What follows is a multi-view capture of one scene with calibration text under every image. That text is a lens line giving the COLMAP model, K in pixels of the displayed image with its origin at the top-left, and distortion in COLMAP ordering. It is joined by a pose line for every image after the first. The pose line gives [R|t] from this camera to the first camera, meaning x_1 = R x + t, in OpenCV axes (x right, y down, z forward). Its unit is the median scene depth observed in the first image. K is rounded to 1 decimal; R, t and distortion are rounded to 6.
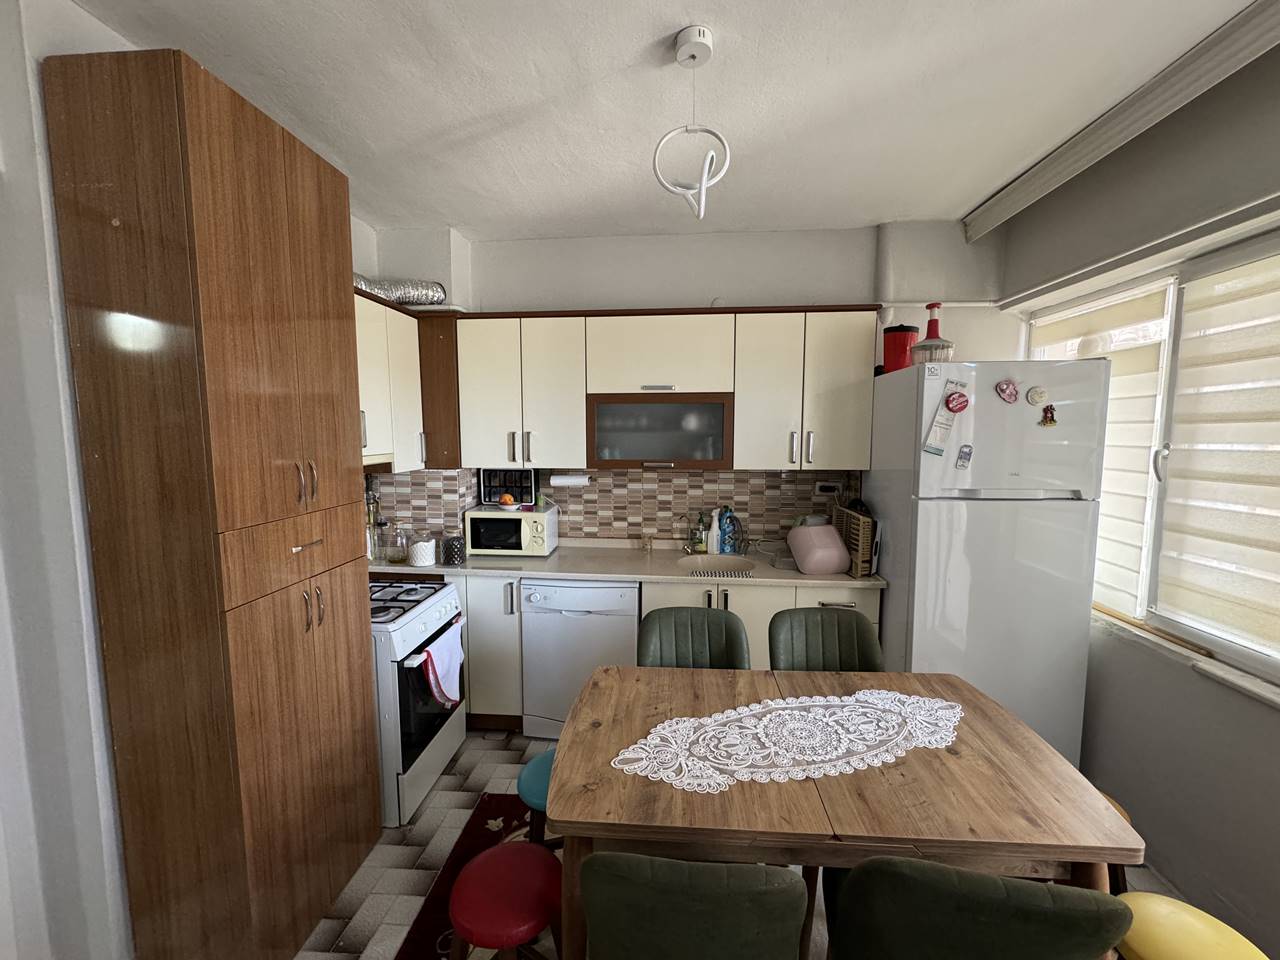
lens RADIAL K [[508.4, 0, 641.7], [0, 508.4, 479.7], [0, 0, 1]] dist [-0.002266, 0.000265]
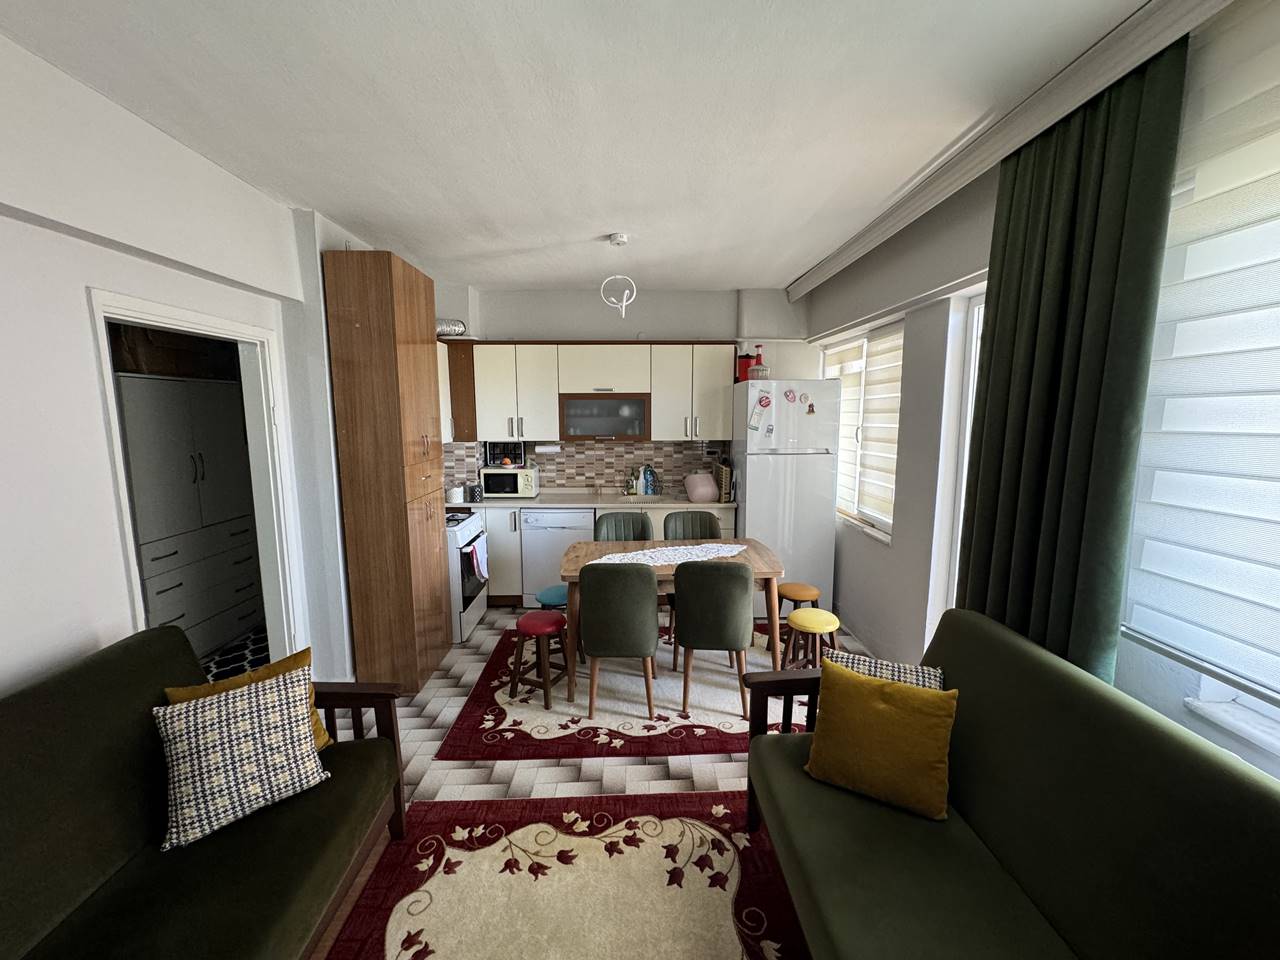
lens RADIAL K [[508.4, 0, 642.1], [0, 508.4, 480.0], [0, 0, 1]] dist [-0.002266, 0.000265]
pose [[0.994486, -0.015300, 0.103743, -0.018748], [0.011445, 0.999225, 0.037650, 0.044136], [-0.104239, -0.036256, 0.993891, -0.612118]]
